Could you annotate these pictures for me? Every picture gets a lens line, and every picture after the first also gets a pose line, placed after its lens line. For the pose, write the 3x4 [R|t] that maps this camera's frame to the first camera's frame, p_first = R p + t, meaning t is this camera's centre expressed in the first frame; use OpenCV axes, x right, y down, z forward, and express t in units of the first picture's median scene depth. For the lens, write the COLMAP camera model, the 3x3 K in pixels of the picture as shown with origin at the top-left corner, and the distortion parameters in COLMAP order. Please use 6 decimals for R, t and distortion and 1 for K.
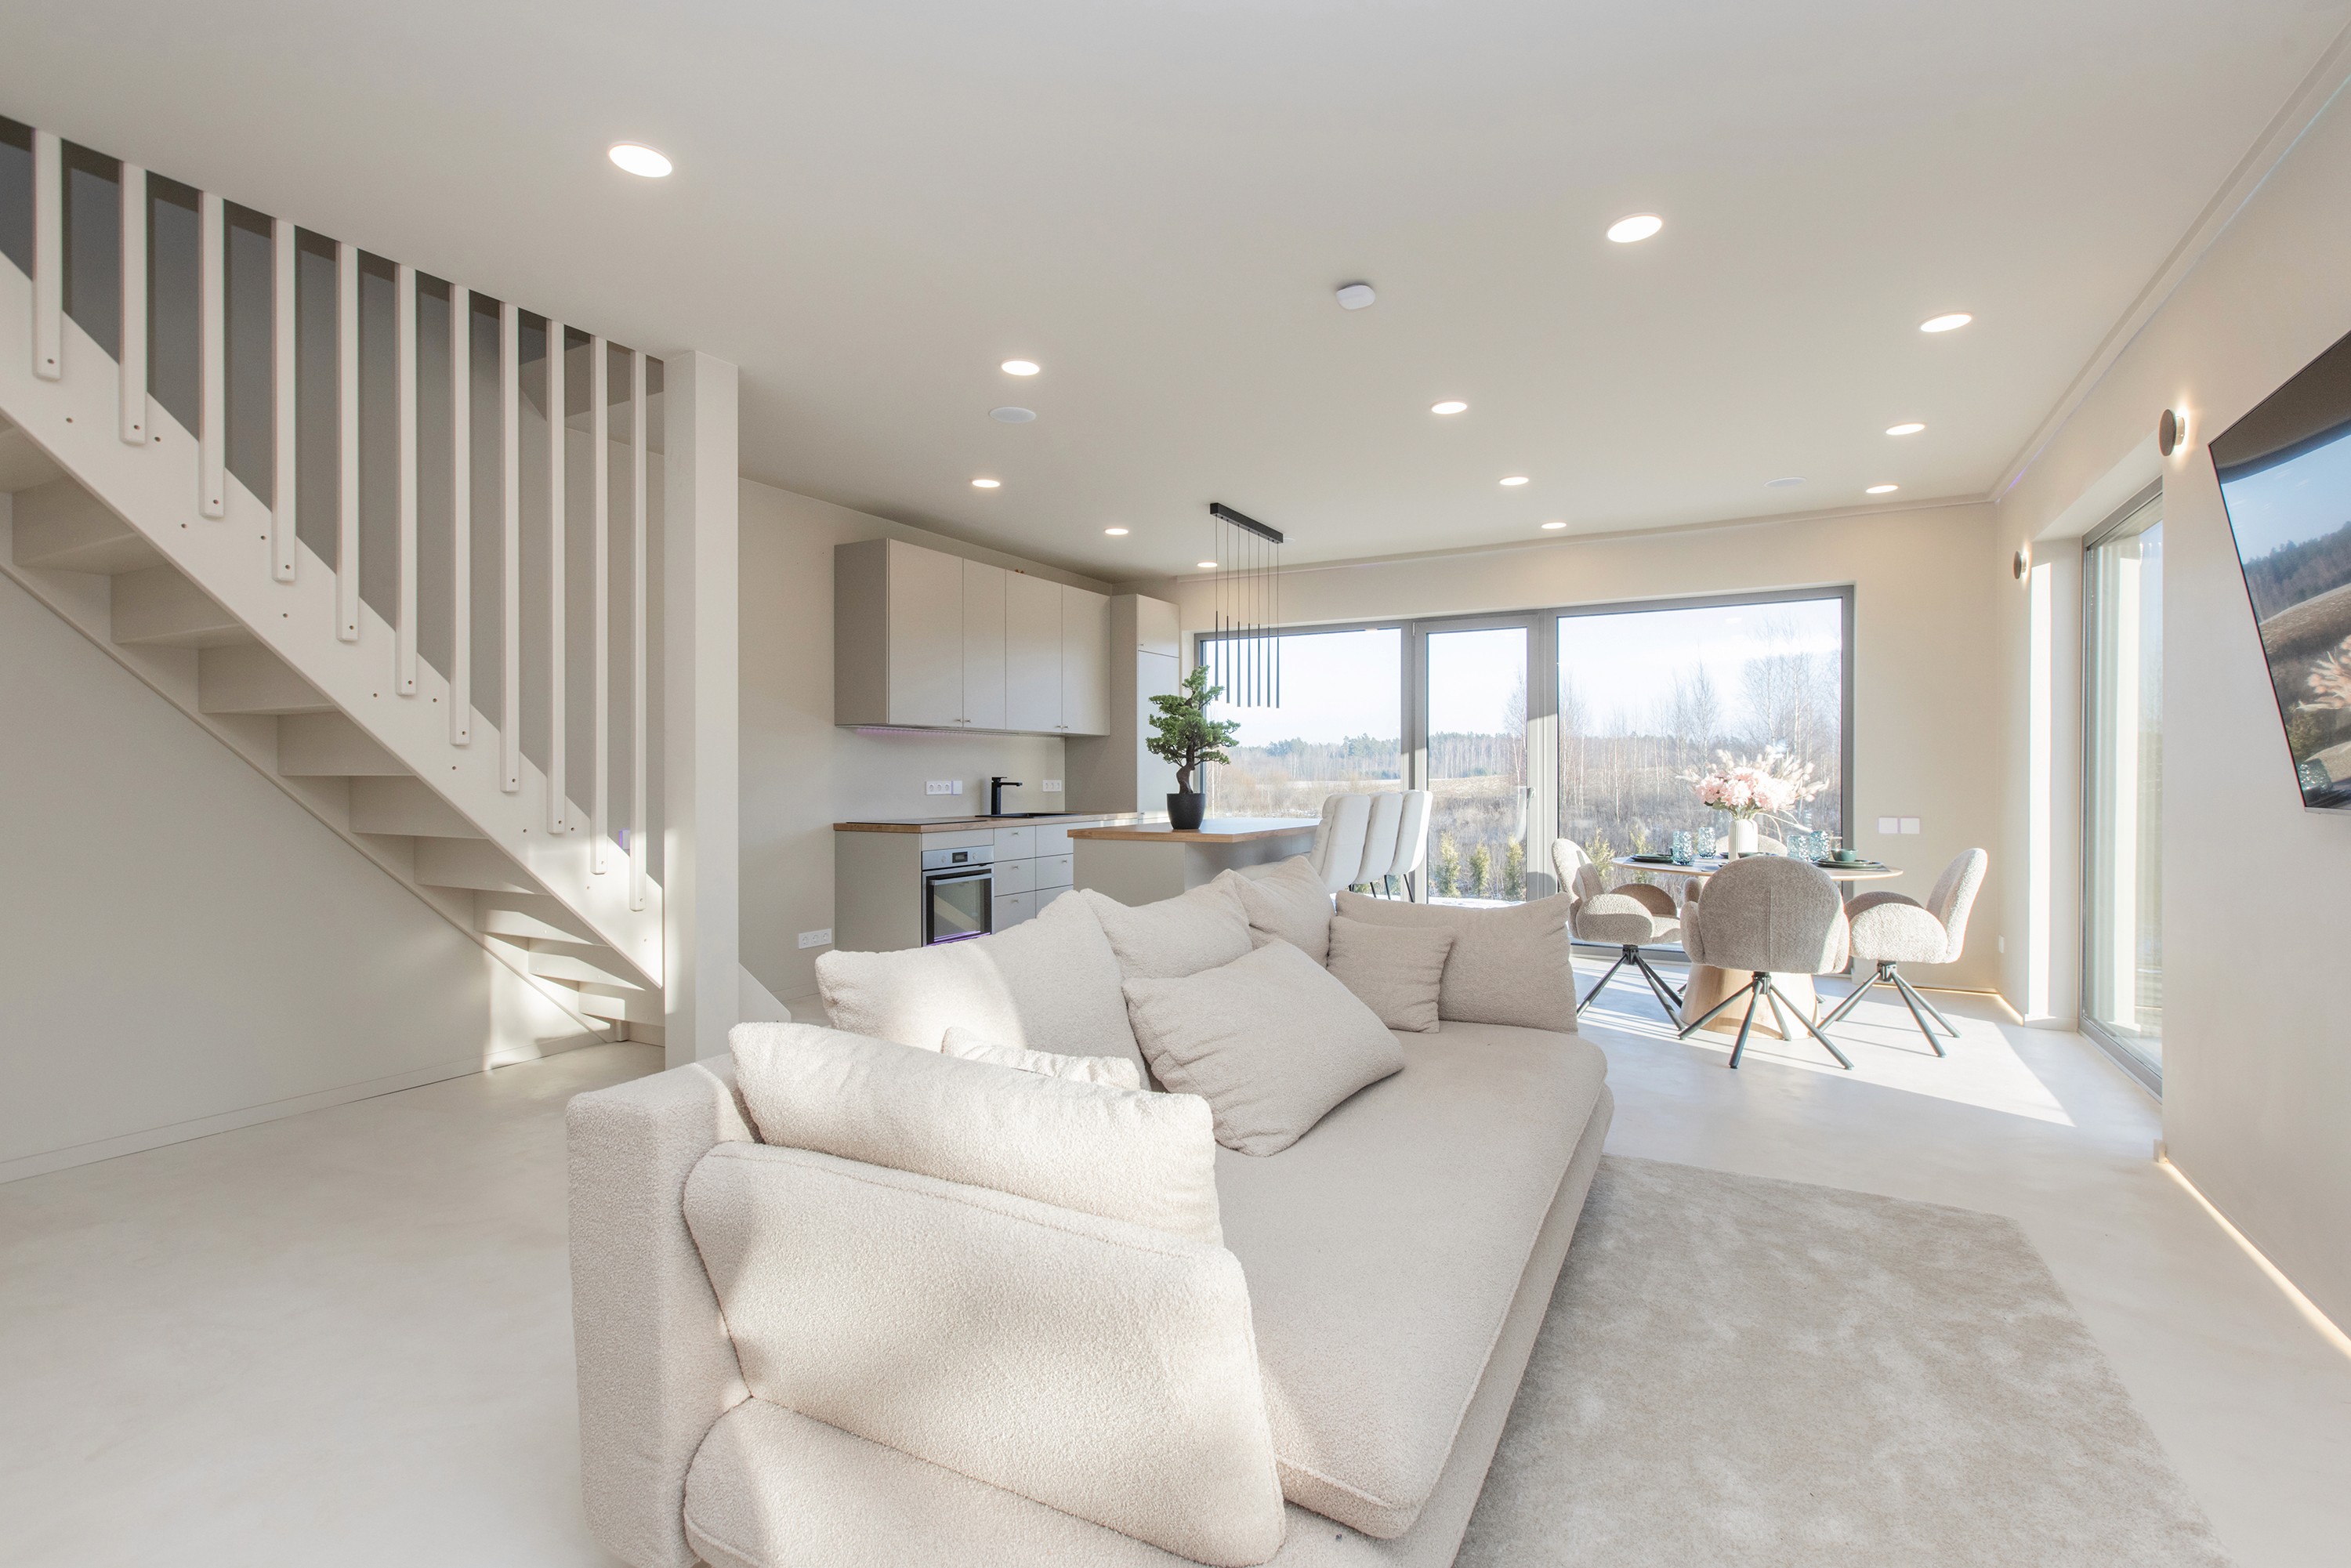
lens RADIAL K [[1087.5, 0, 1178.5], [0, 1087.5, 792.7], [0, 0, 1]] dist [0.000616, -0.000051]
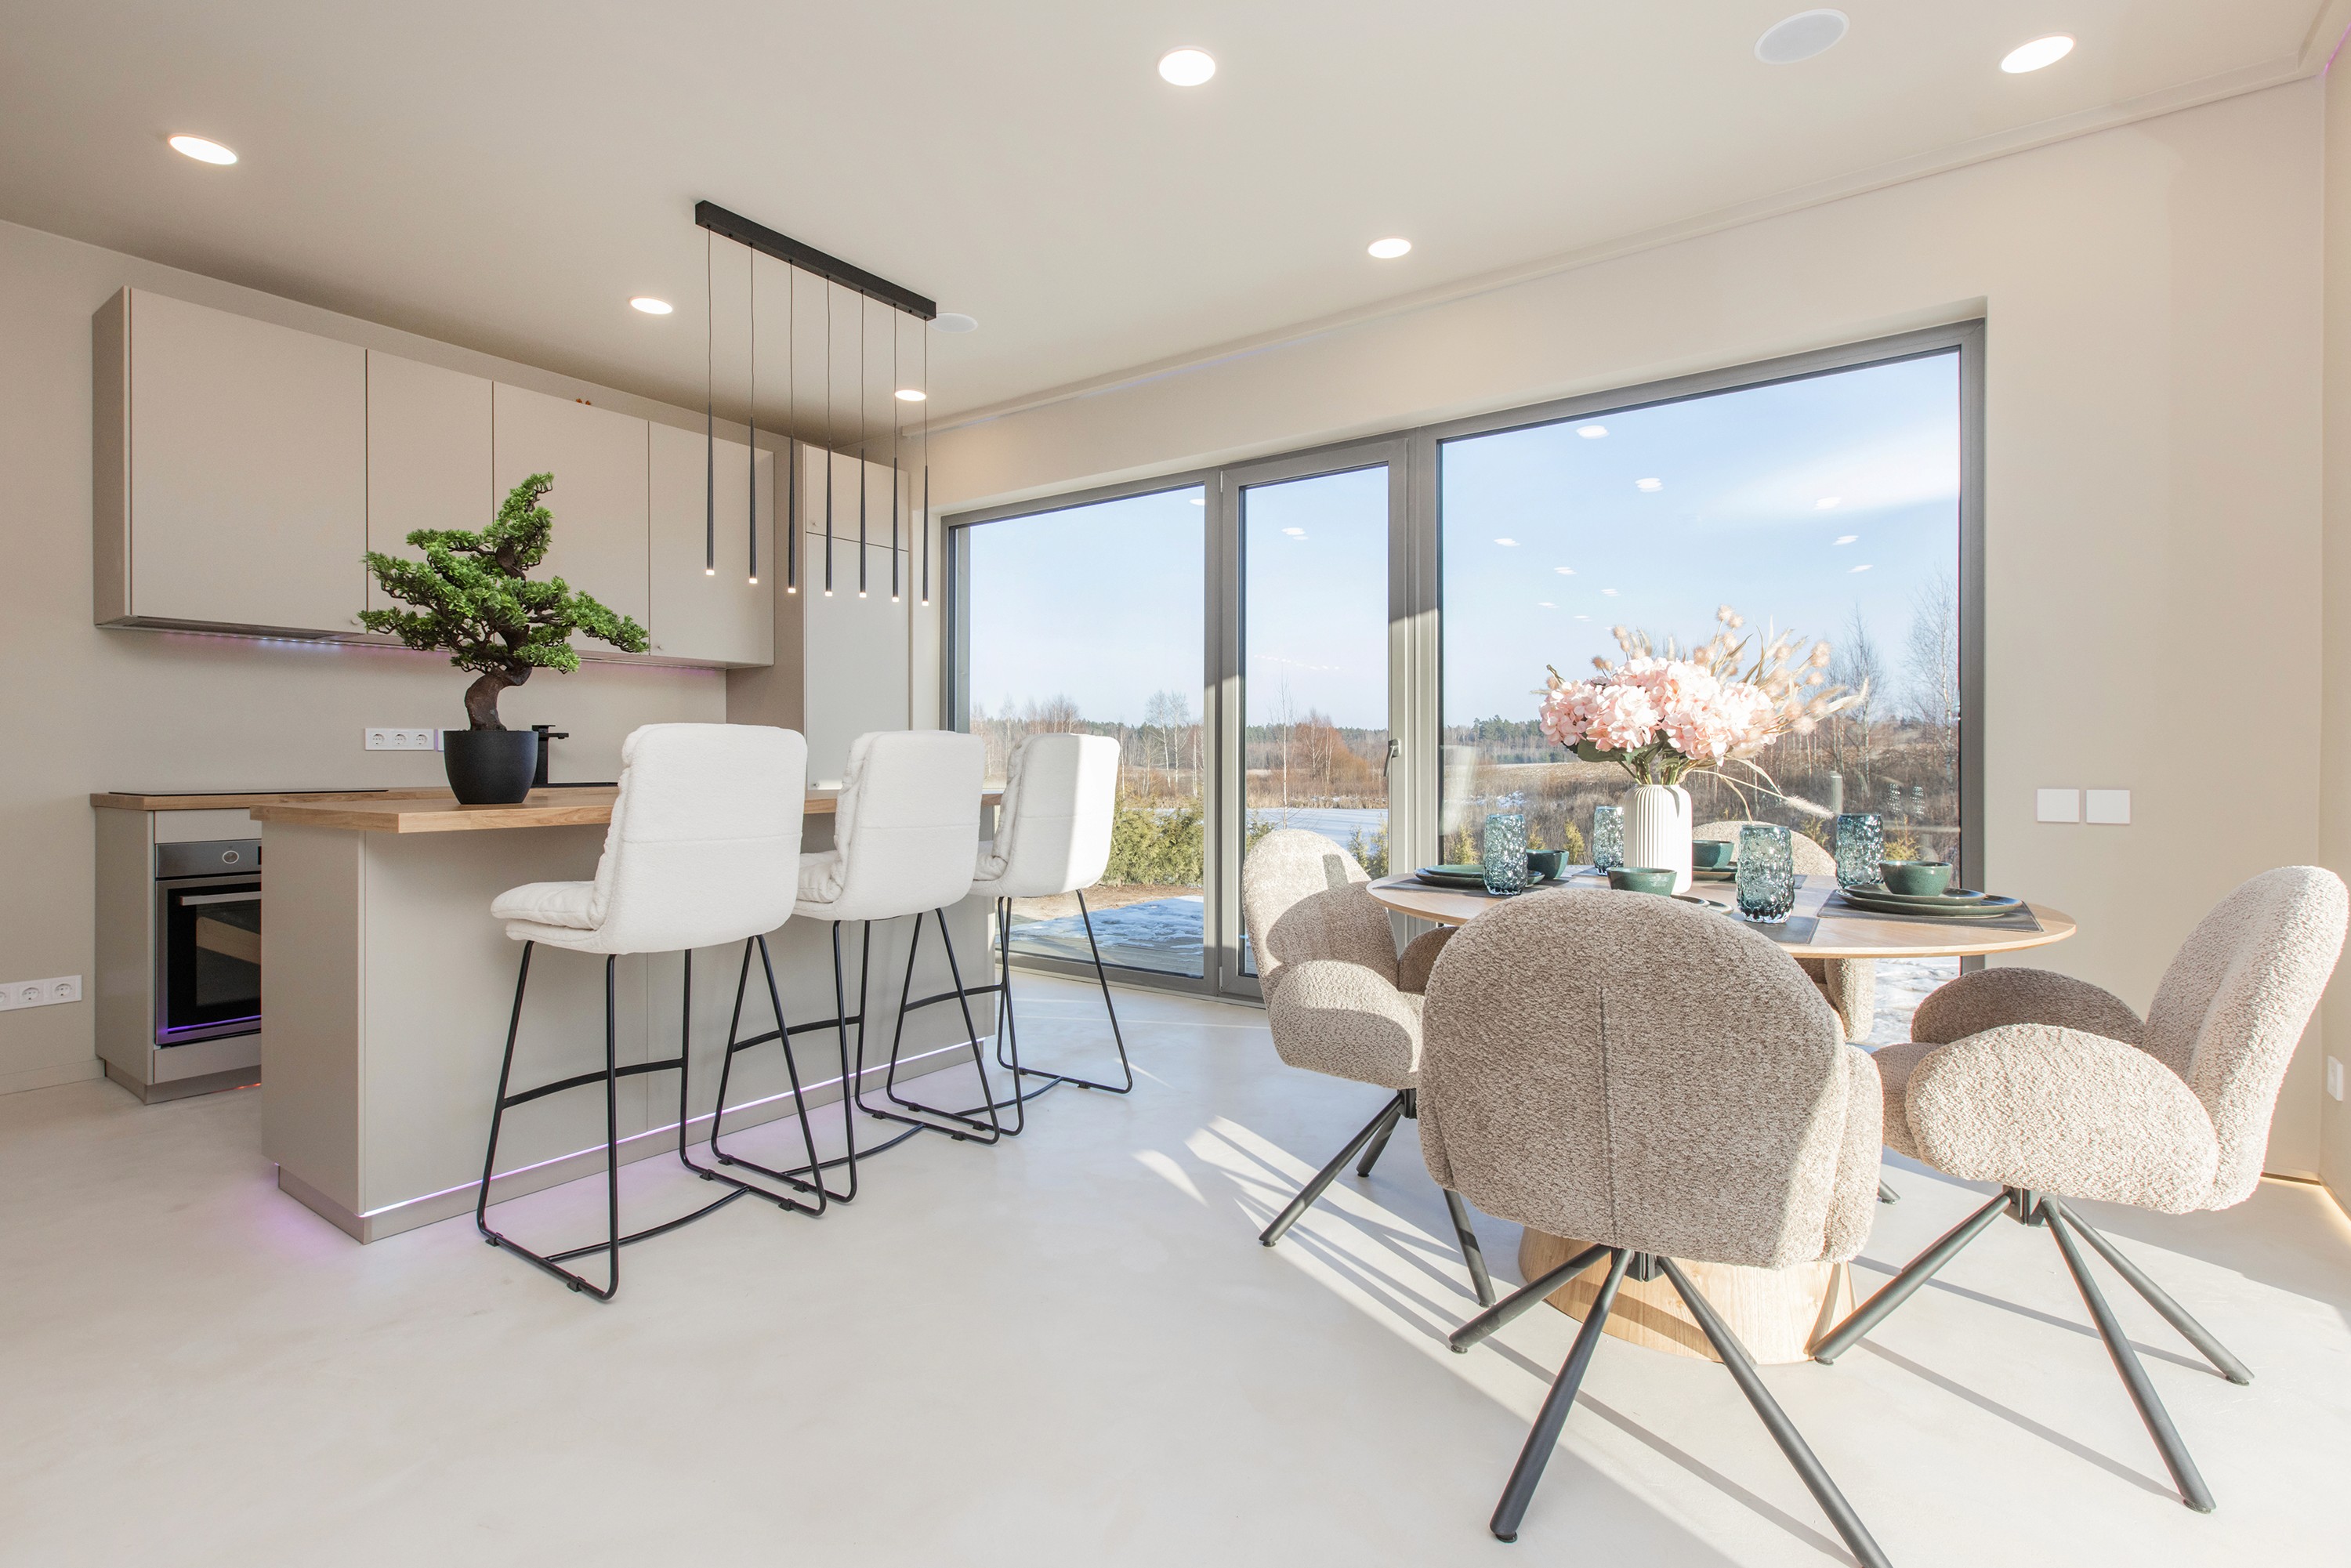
lens RADIAL K [[1087.5, 0, 1193.3], [0, 1087.5, 769.1], [0, 0, 1]] dist [0.000616, -0.000051]
pose [[0.993589, 0.000251, -0.113053, 0.351200], [-0.001200, 0.999965, -0.008333, 0.019751], [0.113047, 0.008415, 0.993554, 0.513089]]
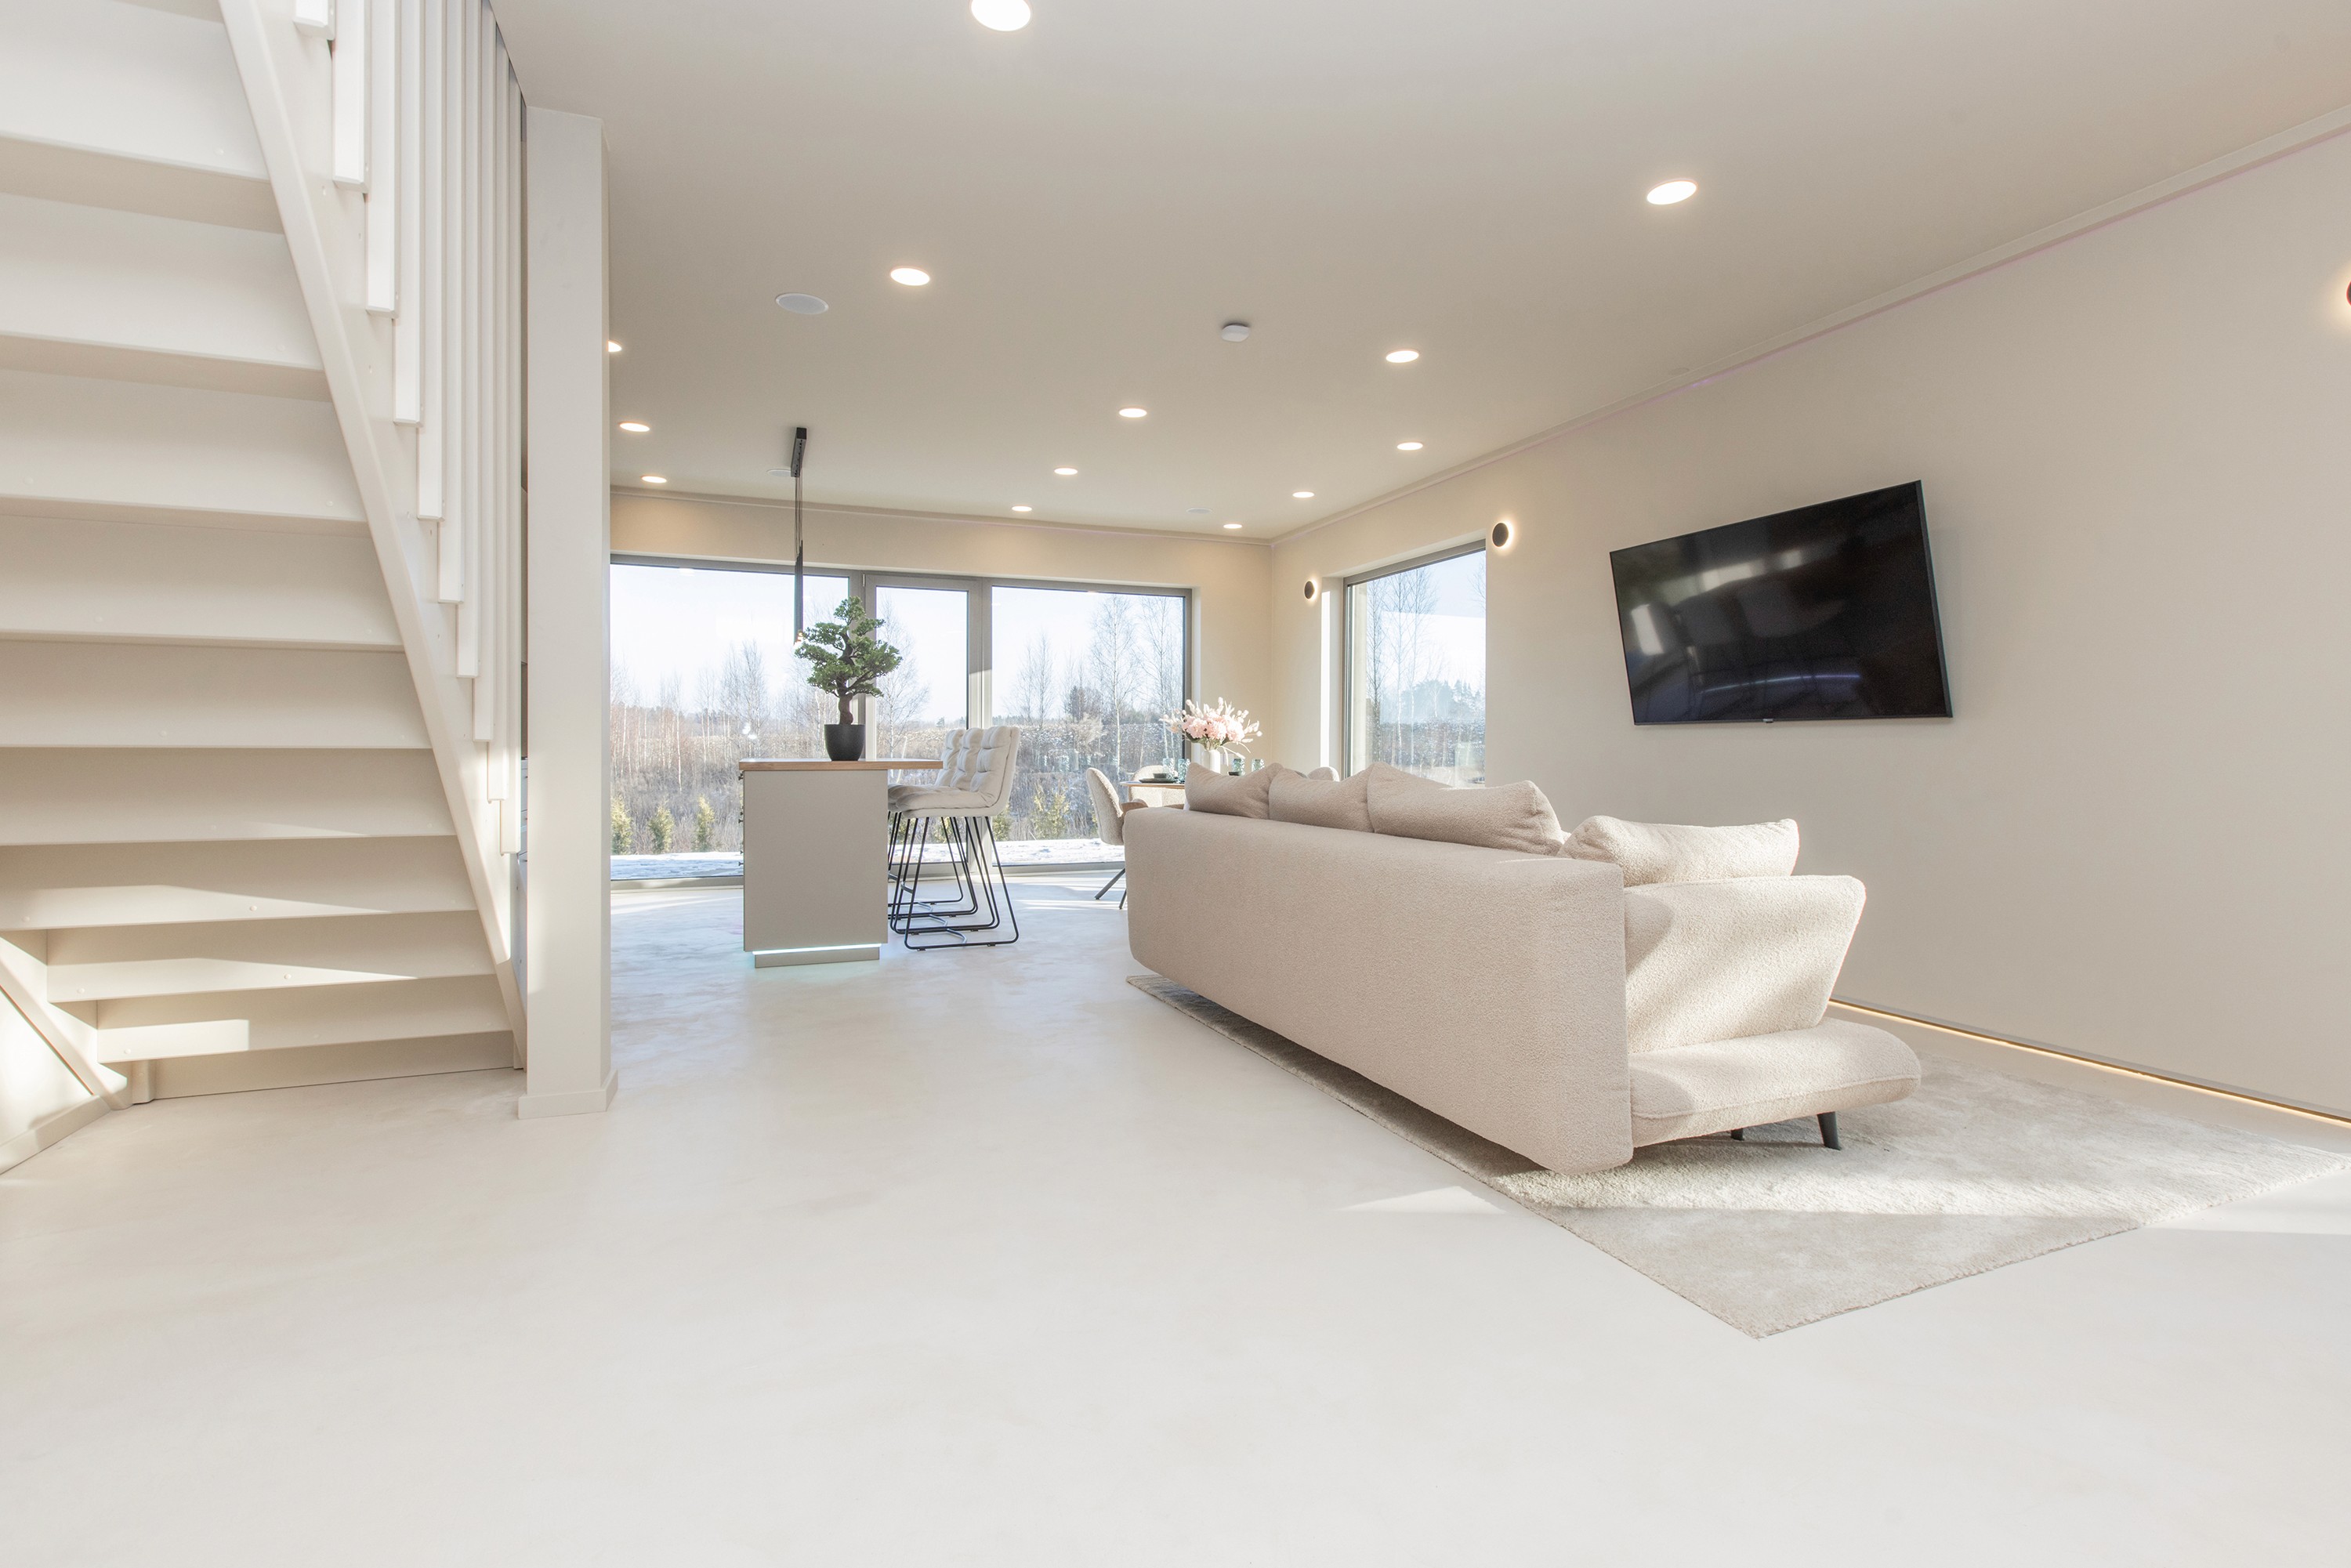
lens RADIAL K [[1087.5, 0, 1200.5], [0, 1087.5, 772.1], [0, 0, 1]] dist [0.000616, -0.000051]
pose [[0.622727, -0.015318, 0.782289, -0.521834], [0.010879, 0.999881, 0.010919, 0.033477], [-0.782364, 0.001711, 0.622819, 0.128319]]
